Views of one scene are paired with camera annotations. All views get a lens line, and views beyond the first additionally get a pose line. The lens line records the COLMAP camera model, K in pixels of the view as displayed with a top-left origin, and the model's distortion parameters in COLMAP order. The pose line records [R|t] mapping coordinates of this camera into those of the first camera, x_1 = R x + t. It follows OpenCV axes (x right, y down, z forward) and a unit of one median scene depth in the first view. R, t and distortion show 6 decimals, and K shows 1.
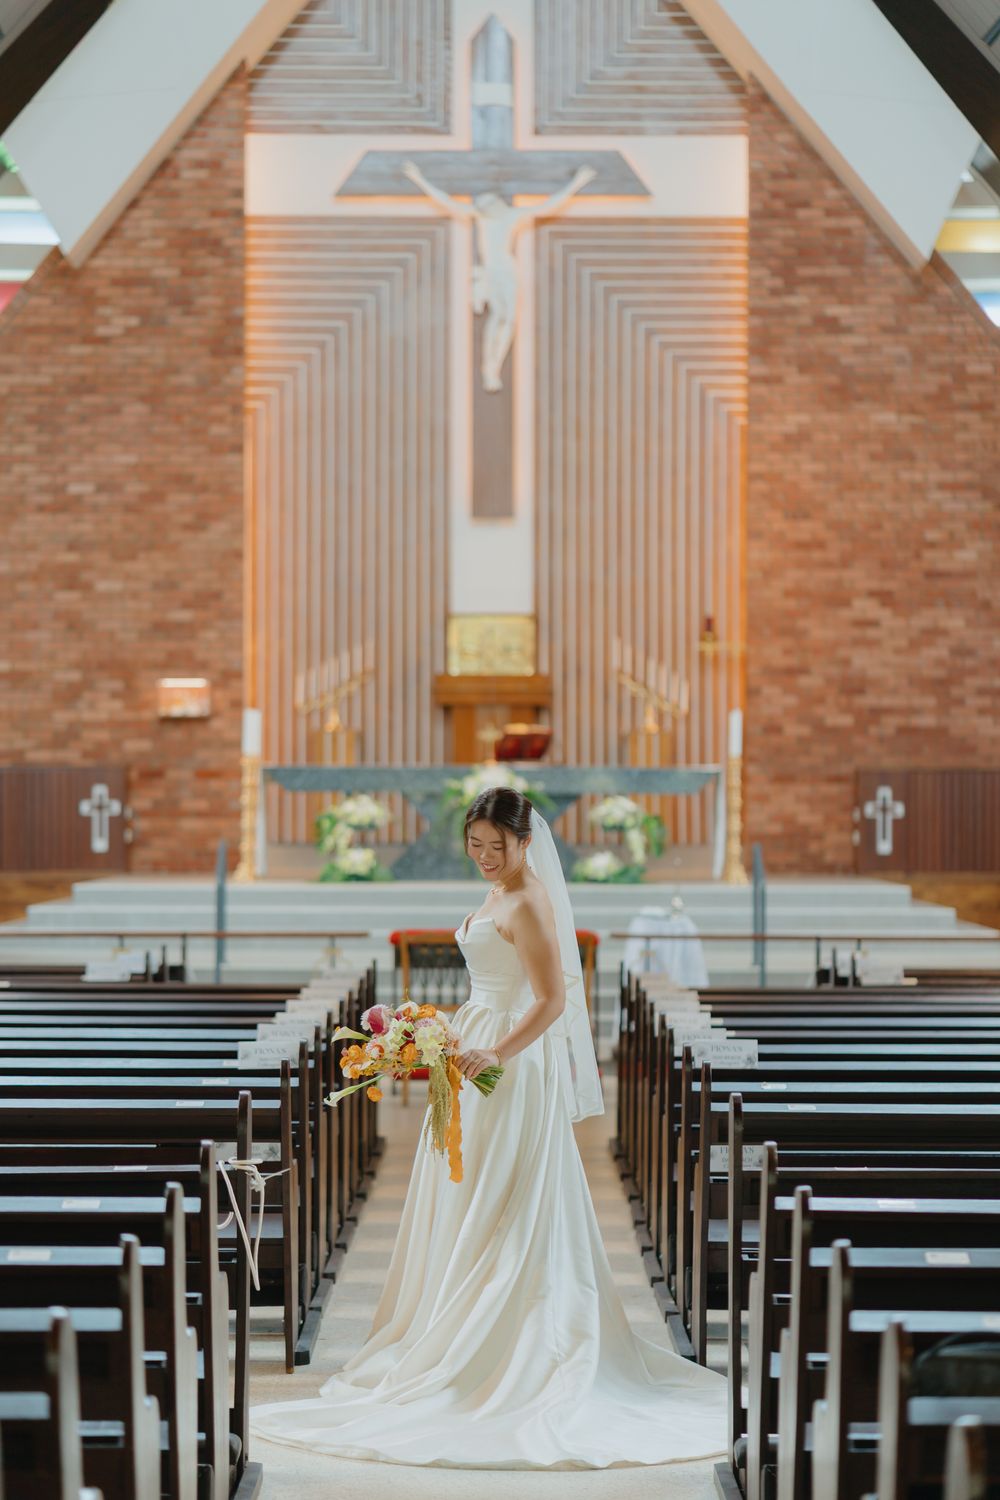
lens RADIAL K [[3555.7, 0, 462.8], [0, 3555.7, 752.4], [0, 0, 1]] dist [0.006690, -0.053403]
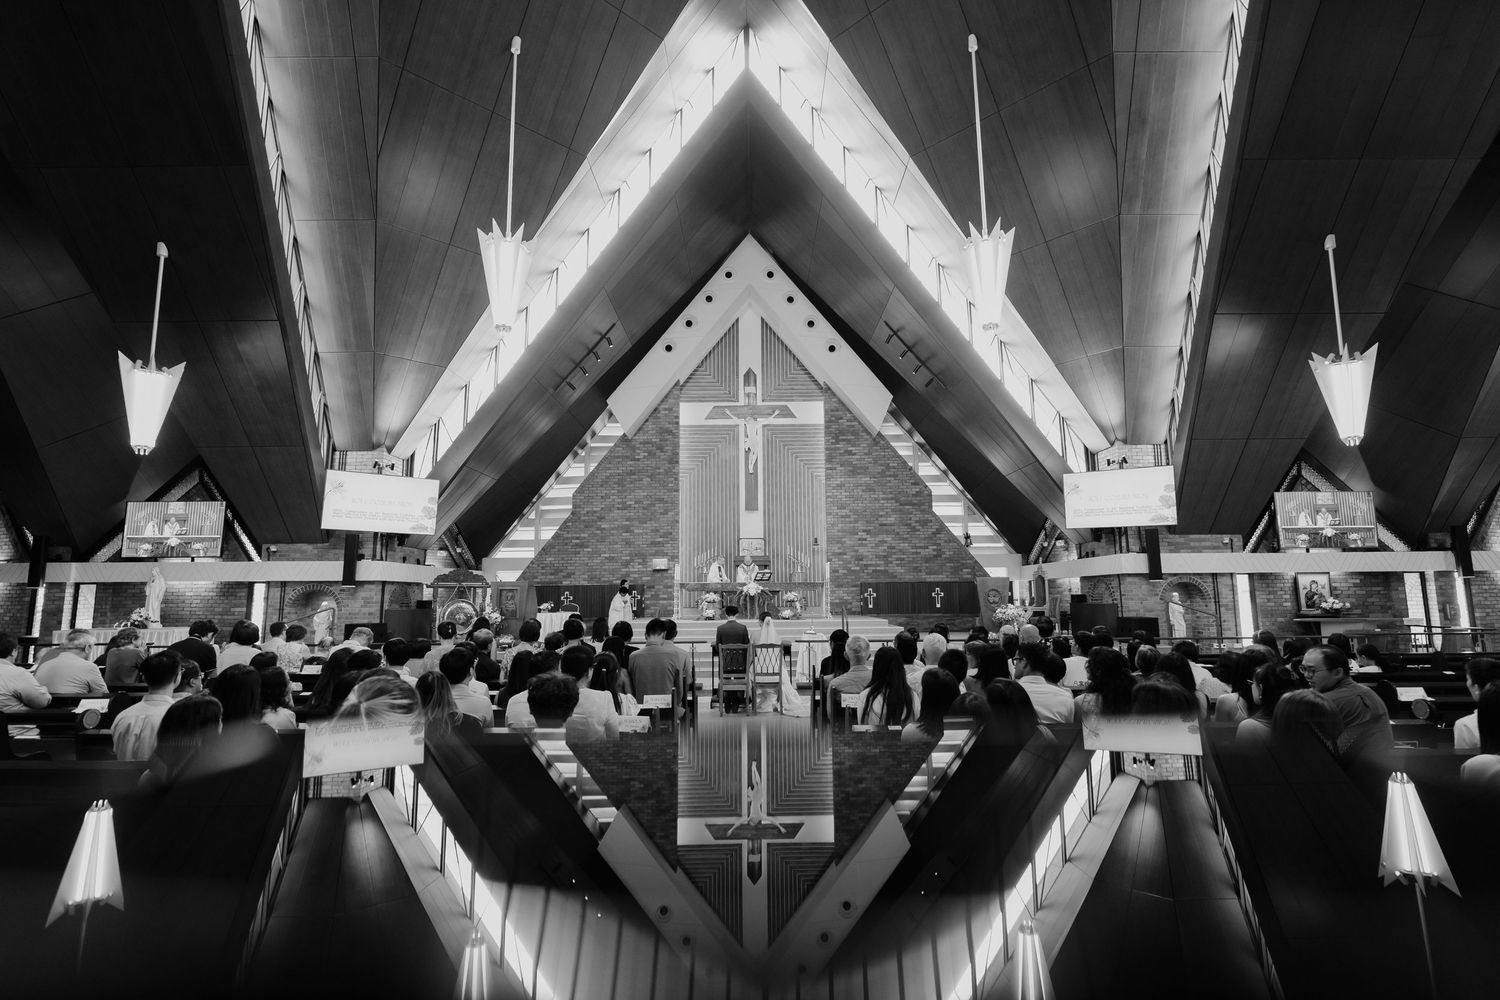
lens RADIAL K [[708.6, 0, 750.0], [0, 708.6, 500.0], [0, 0, 1]] dist [-0.000031, 0.000002]
pose [[0.999927, -0.011161, 0.004556, 0.003902], [0.011638, 0.992288, -0.123404, 0.008240], [-0.003144, 0.123449, 0.992346, 0.326807]]
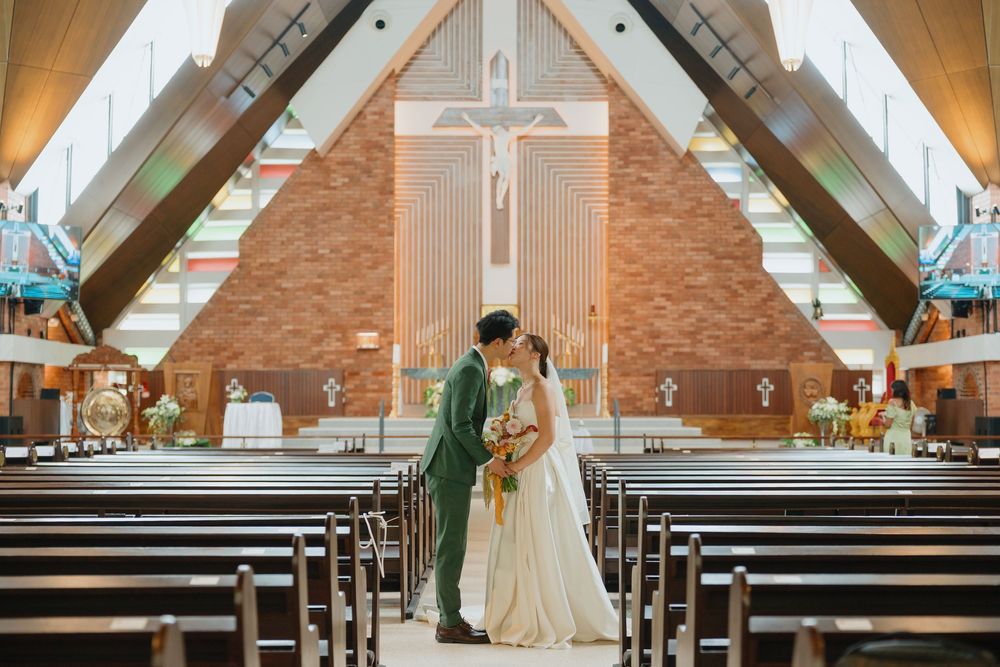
lens RADIAL K [[1435.6, 0, 500.0], [0, 1435.6, 333.5], [0, 0, 1]] dist [-0.009761, -0.020163]
pose [[0.999964, -0.002411, 0.008193, 0.000491], [0.002697, 0.999378, -0.035170, 0.013223], [-0.008104, 0.035190, 0.999348, 0.059435]]
